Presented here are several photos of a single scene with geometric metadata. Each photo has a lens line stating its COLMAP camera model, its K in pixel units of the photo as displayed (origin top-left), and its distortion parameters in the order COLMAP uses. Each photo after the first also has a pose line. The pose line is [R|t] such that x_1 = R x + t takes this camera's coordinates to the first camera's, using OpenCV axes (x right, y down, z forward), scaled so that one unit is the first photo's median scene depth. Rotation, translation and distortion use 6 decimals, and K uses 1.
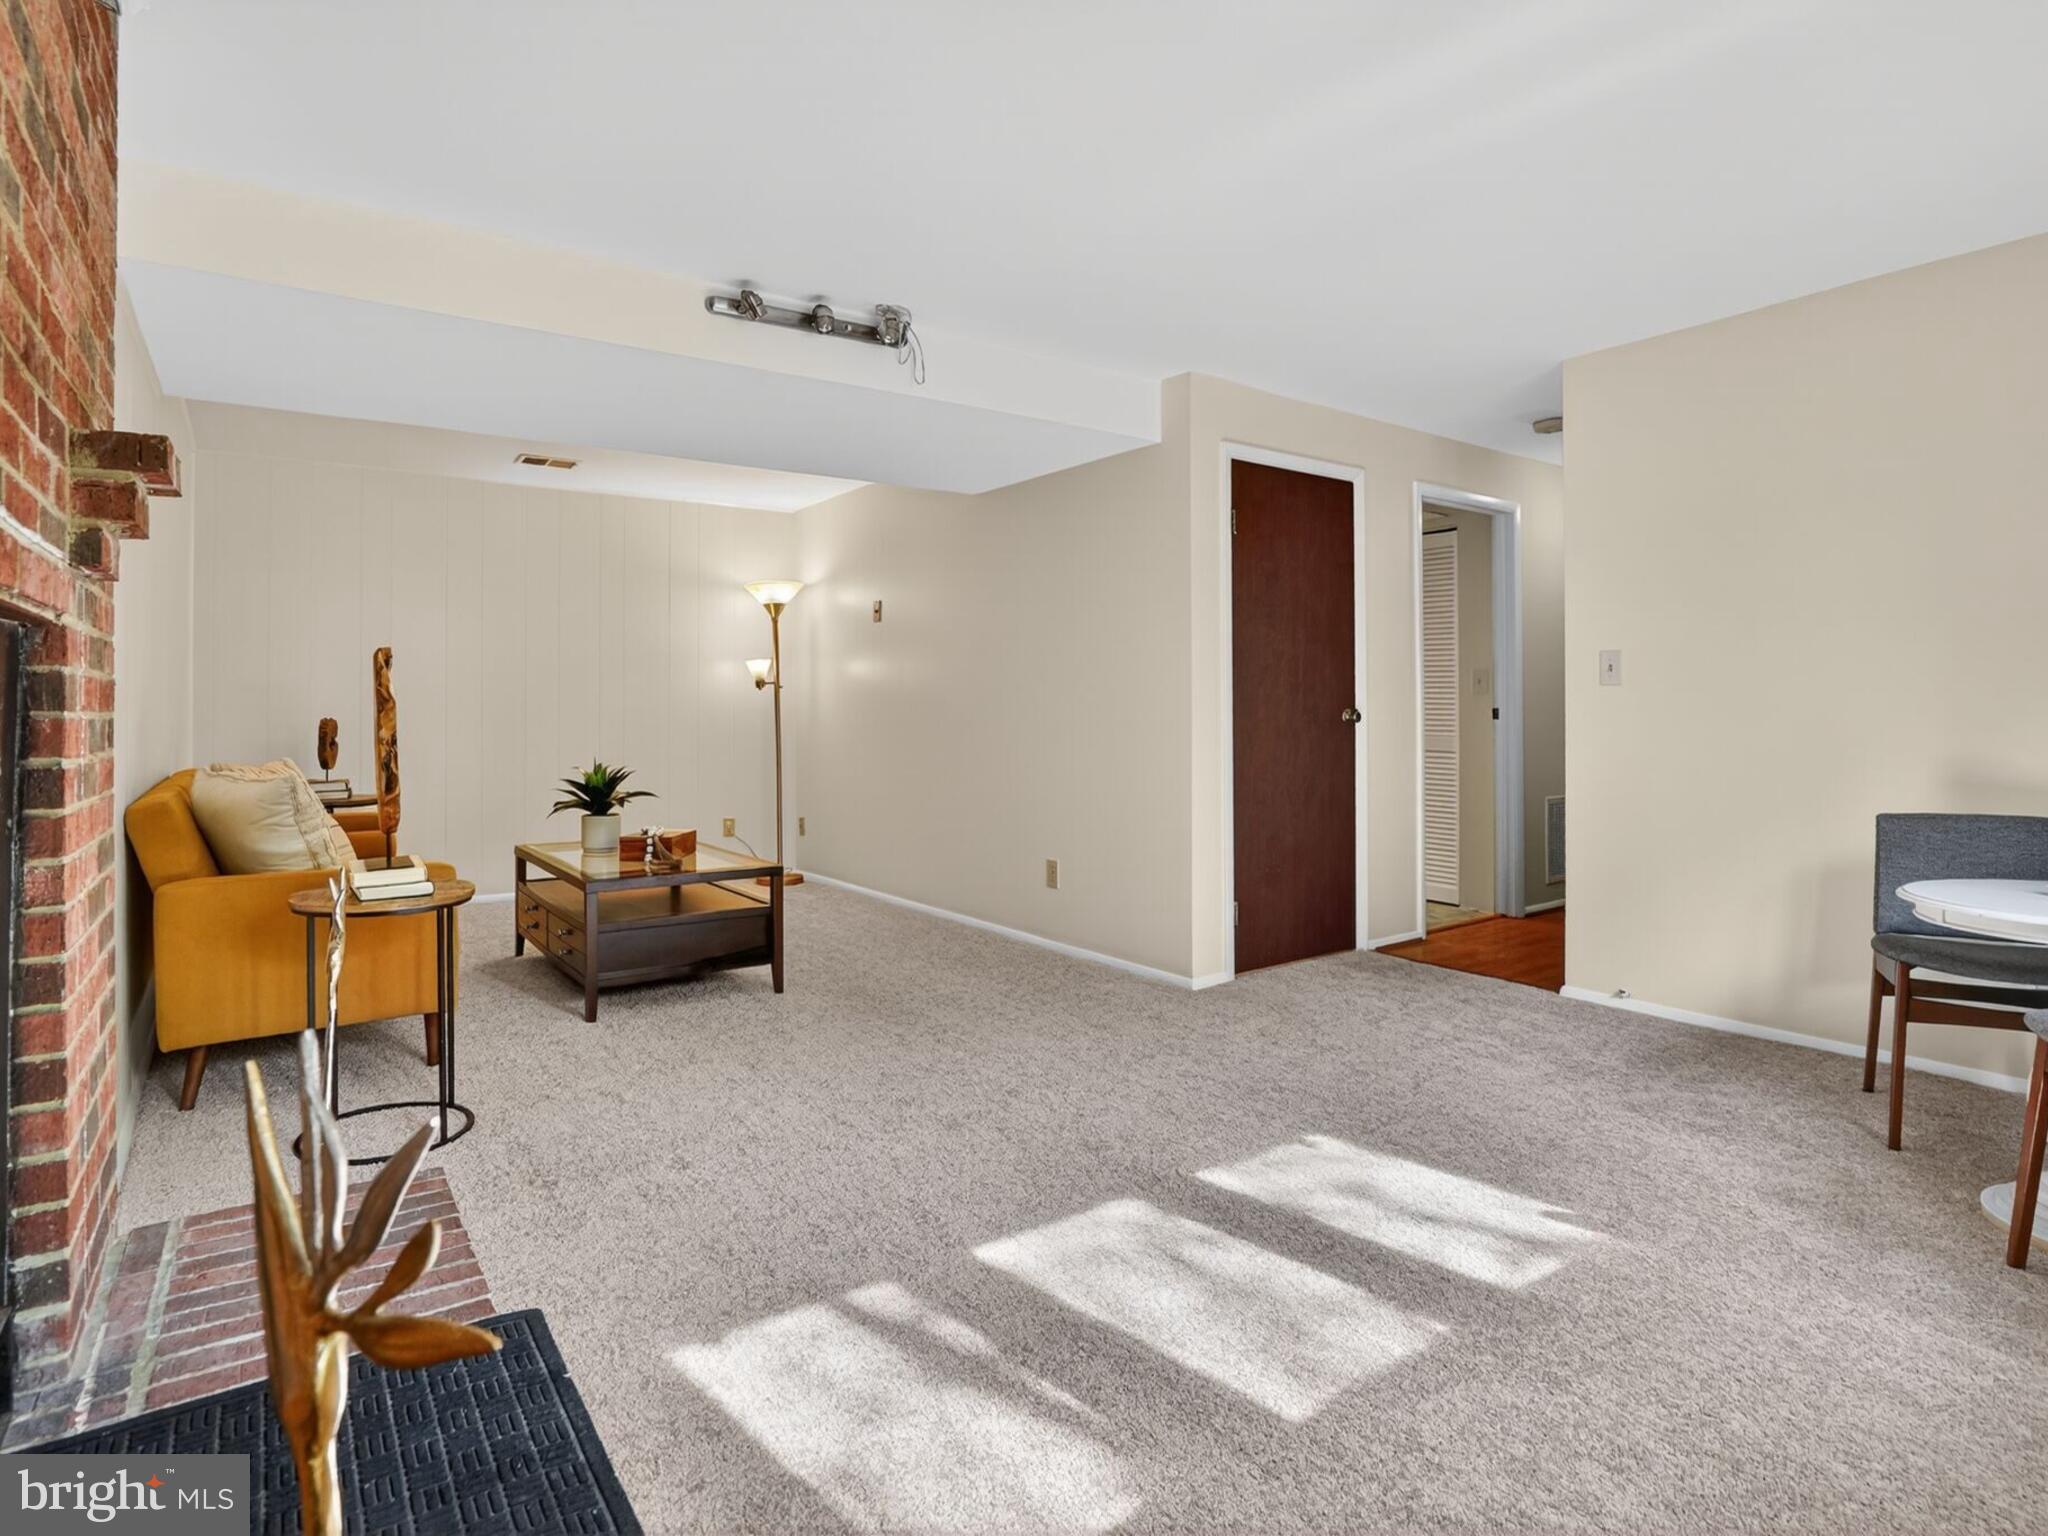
lens RADIAL K [[1134.7, 0, 1072.2], [0, 1134.7, 681.0], [0, 0, 1]] dist [-0.081656, 0.037758]
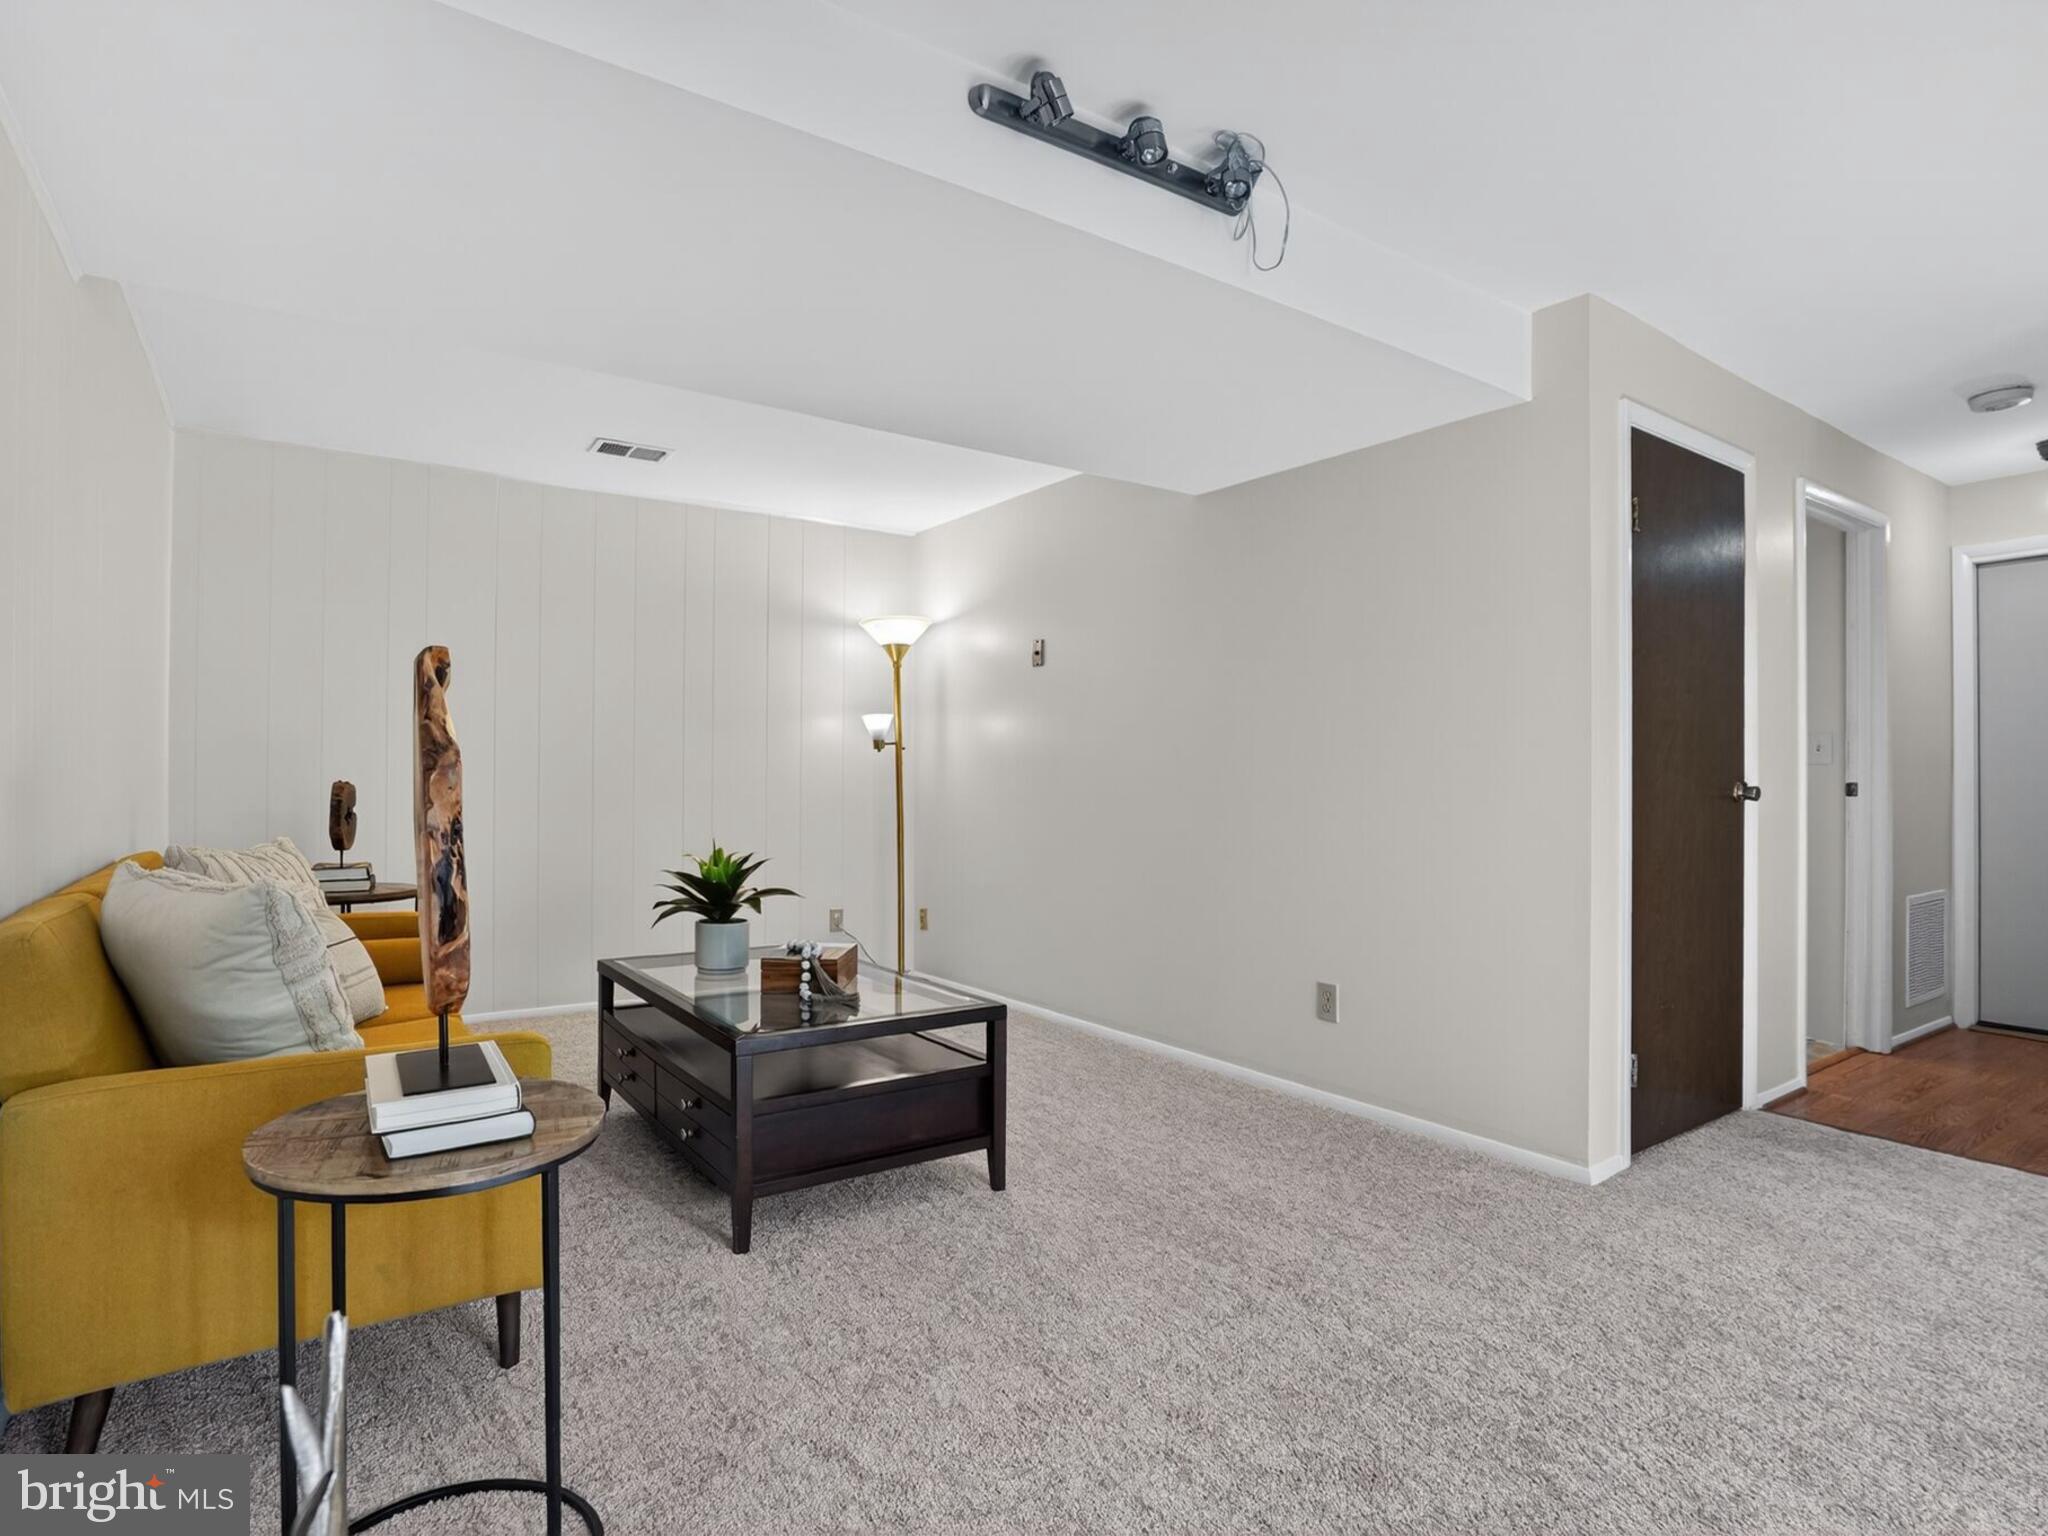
lens RADIAL K [[1060.2, 0, 1018.9], [0, 1060.2, 764.6], [0, 0, 1]] dist [-0.067528, 0.028810]
pose [[0.999660, 0.009125, -0.024426, -0.223100], [-0.008848, 0.999895, 0.011451, 0.010902], [0.024528, -0.011231, 0.999636, 0.344382]]
